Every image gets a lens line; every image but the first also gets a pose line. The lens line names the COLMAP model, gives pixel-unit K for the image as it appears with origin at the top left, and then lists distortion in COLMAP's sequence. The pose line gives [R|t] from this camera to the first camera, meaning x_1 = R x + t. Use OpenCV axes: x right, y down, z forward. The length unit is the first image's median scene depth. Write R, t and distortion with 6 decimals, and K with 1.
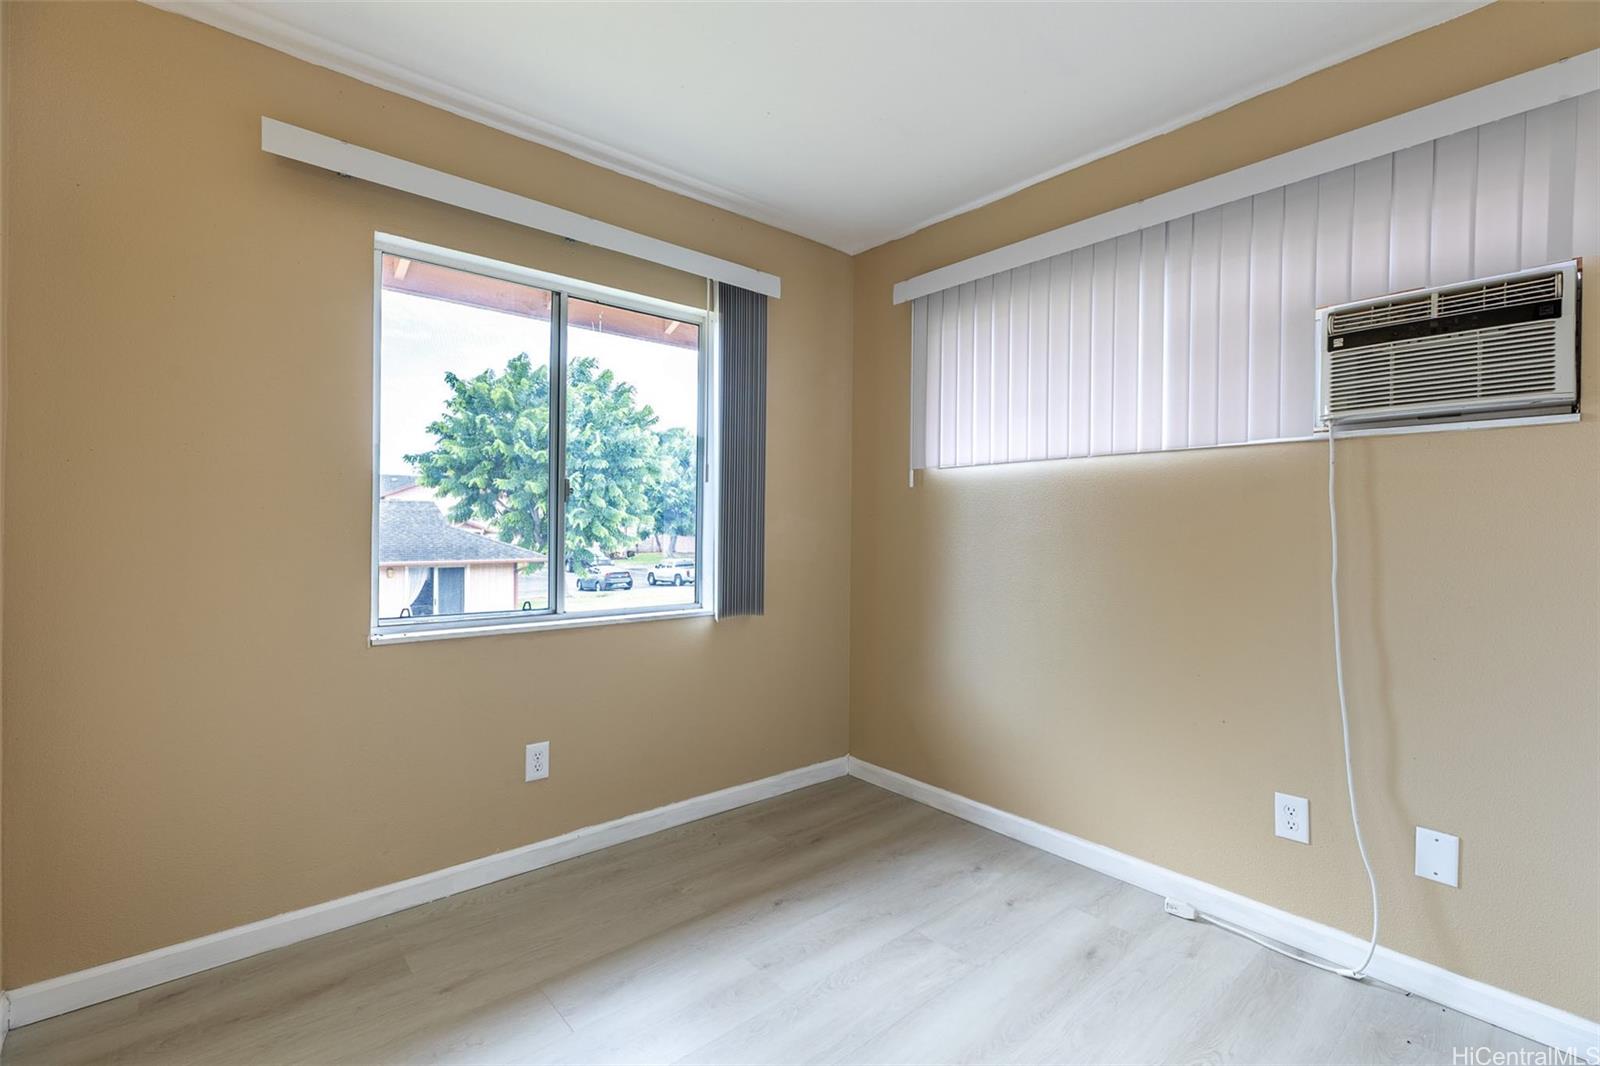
lens RADIAL K [[717.0, 0, 803.6], [0, 717.0, 528.7], [0, 0, 1]] dist [0.002290, 0.000216]
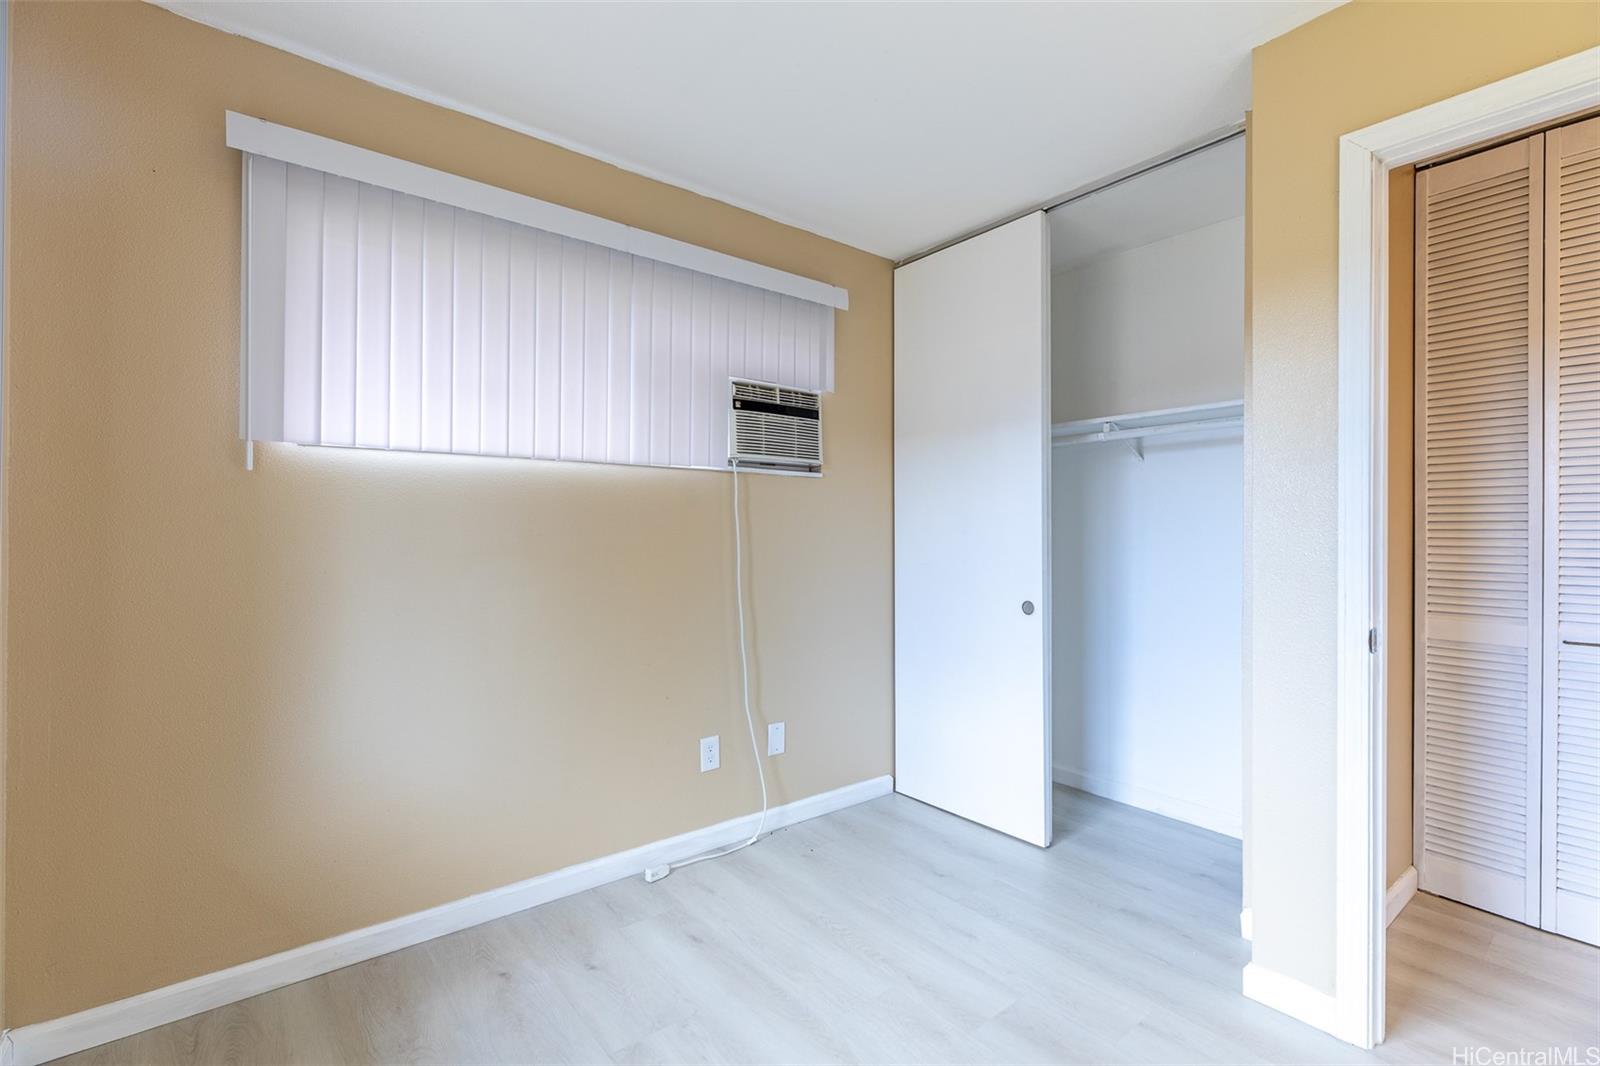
lens RADIAL K [[705.4, 0, 800.0], [0, 705.4, 533.0], [0, 0, 1]] dist [0.001045, -0.000134]
pose [[0.039347, -0.004654, 0.999215, -0.595836], [0.003291, 0.999984, 0.004528, -0.009876], [-0.999220, 0.003110, 0.039362, 0.758624]]
